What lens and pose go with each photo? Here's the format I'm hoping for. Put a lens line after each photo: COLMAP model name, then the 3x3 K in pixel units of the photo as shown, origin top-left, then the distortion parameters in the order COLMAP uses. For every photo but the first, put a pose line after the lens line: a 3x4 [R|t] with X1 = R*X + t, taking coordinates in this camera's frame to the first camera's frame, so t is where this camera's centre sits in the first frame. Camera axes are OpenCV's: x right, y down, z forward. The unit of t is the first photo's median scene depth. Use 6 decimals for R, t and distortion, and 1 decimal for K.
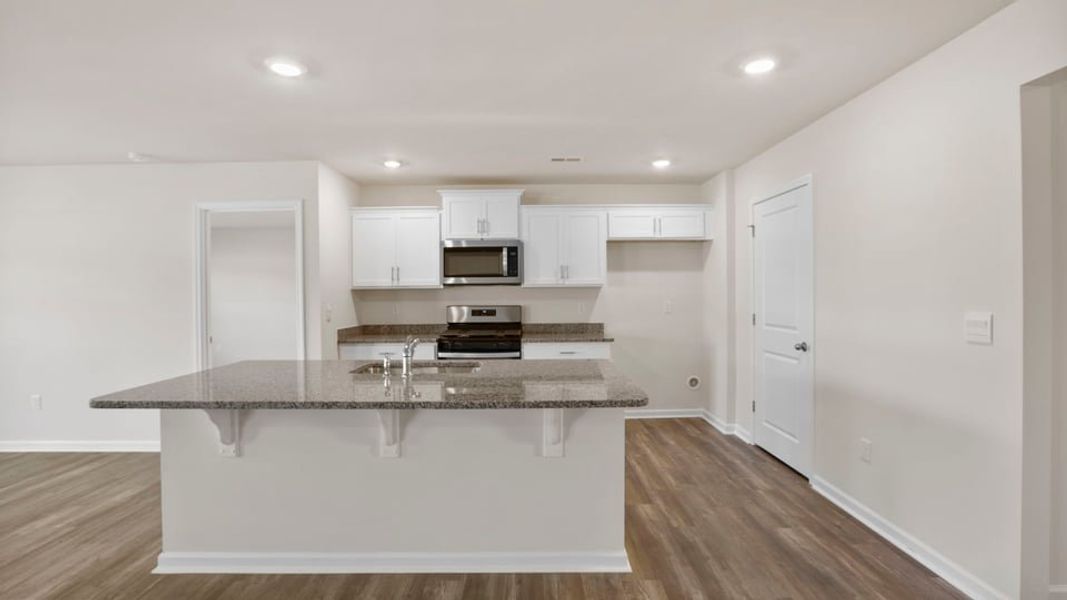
lens RADIAL K [[496.1, 0, 533.5], [0, 496.1, 300.0], [0, 0, 1]] dist [-0.037170, 0.000071]
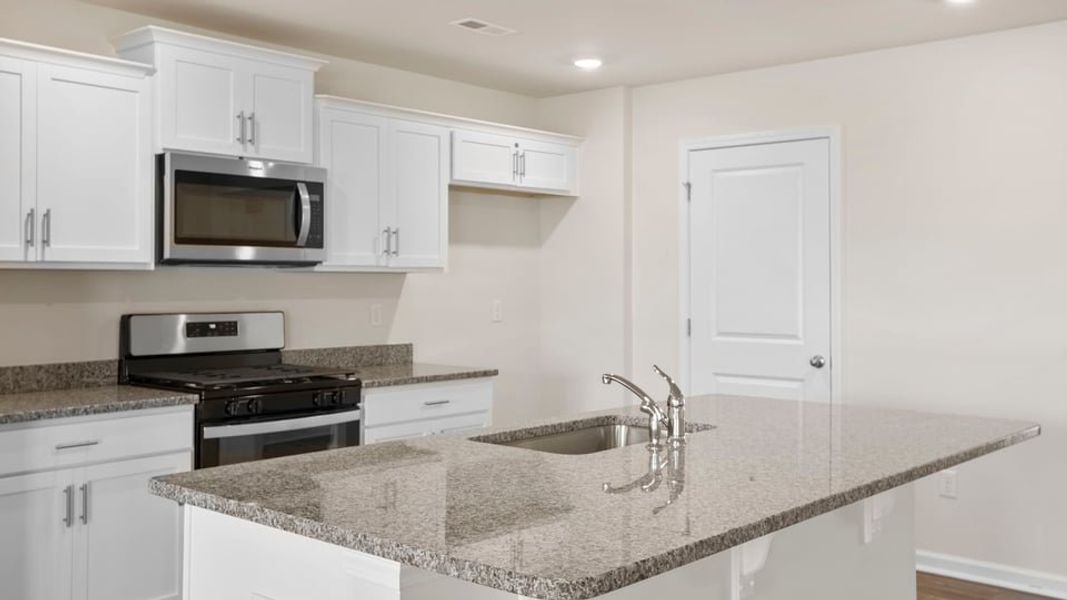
lens RADIAL K [[1048.9, 0, 536.0], [0, 1048.9, 284.5], [0, 0, 1]] dist [0.075615, 0.008130]
pose [[0.652884, 0.007377, 0.757422, -0.638285], [0.001817, 0.999934, -0.011305, -0.001573], [-0.757455, 0.008757, 0.652828, 0.207199]]
